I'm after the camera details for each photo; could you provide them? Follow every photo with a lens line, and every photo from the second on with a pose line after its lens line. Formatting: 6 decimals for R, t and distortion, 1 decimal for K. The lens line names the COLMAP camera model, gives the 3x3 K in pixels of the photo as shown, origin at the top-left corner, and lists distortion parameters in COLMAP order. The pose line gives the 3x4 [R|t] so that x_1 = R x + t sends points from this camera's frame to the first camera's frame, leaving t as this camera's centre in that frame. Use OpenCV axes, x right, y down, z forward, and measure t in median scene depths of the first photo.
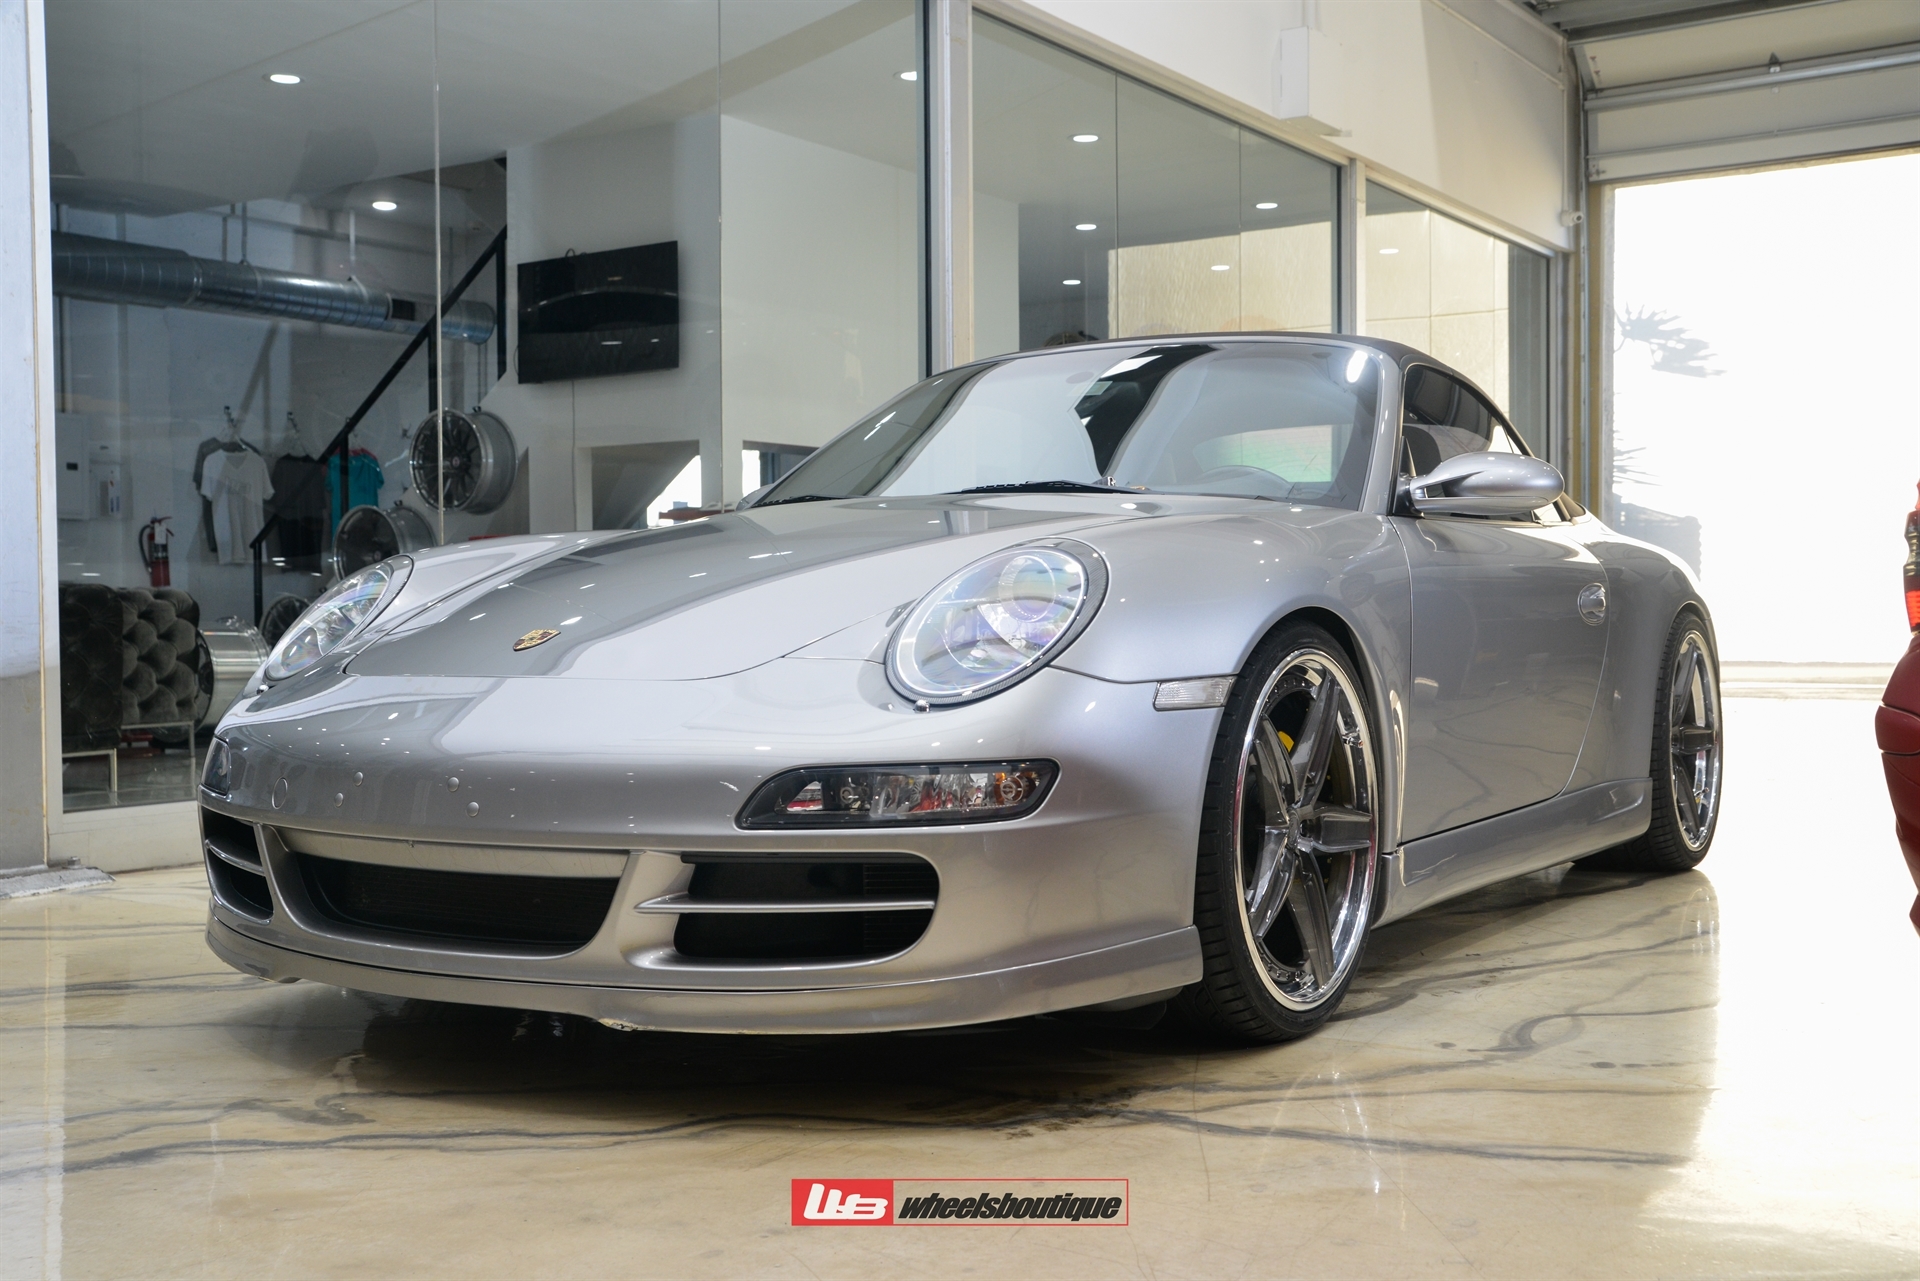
lens RADIAL K [[2110.3, 0, 958.9], [0, 2110.3, 646.9], [0, 0, 1]] dist [-0.009745, 0.000000]
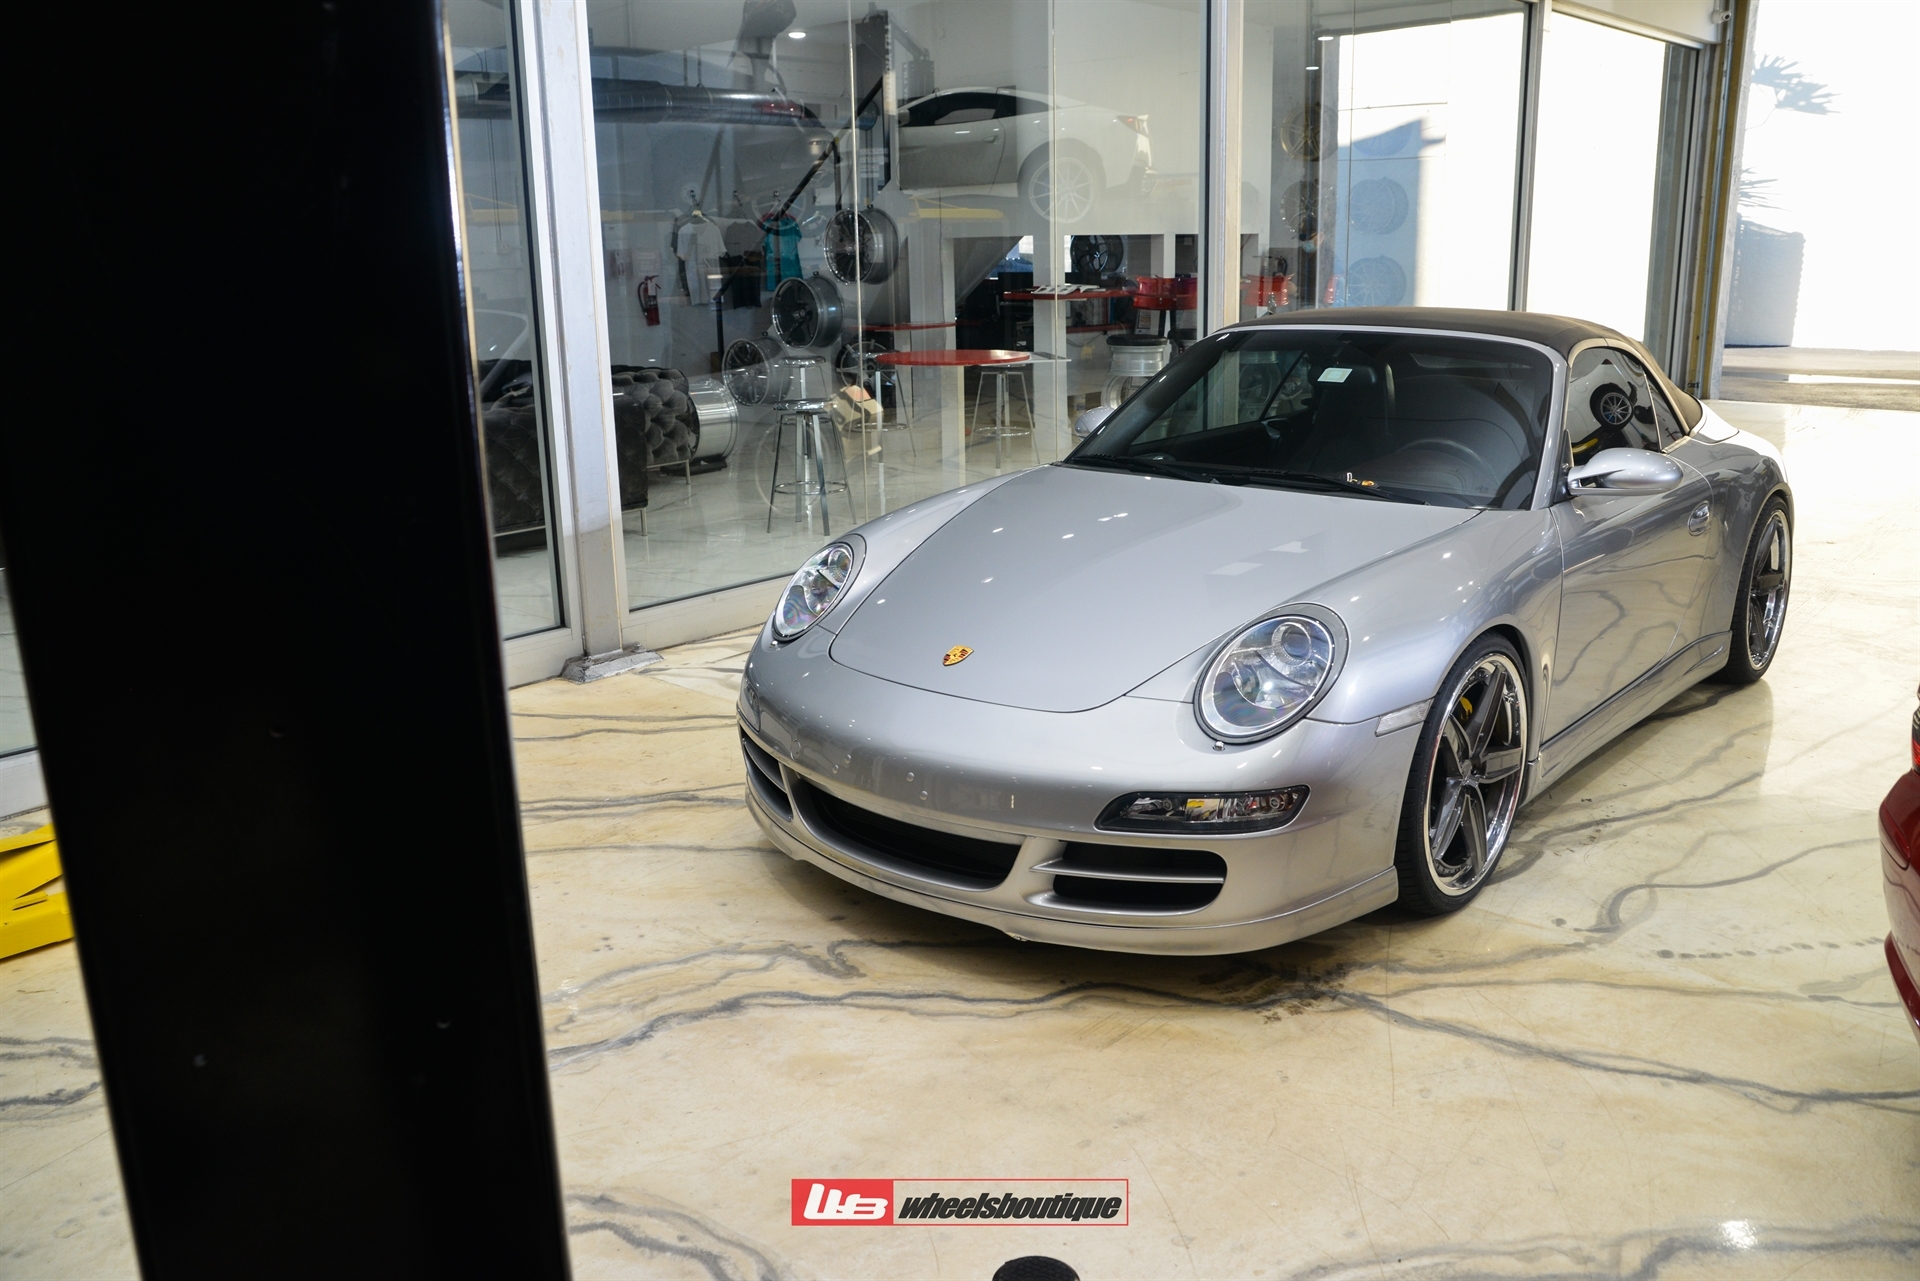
lens RADIAL K [[1549.9, 0, 959.0], [0, 1549.9, 637.8], [0, 0, 1]] dist [-0.118839, 0.105220]
pose [[0.987417, 0.028283, -0.155585, -0.022800], [0.010128, 0.970544, 0.240710, -0.227927], [0.157811, -0.239257, 0.958046, -0.042560]]
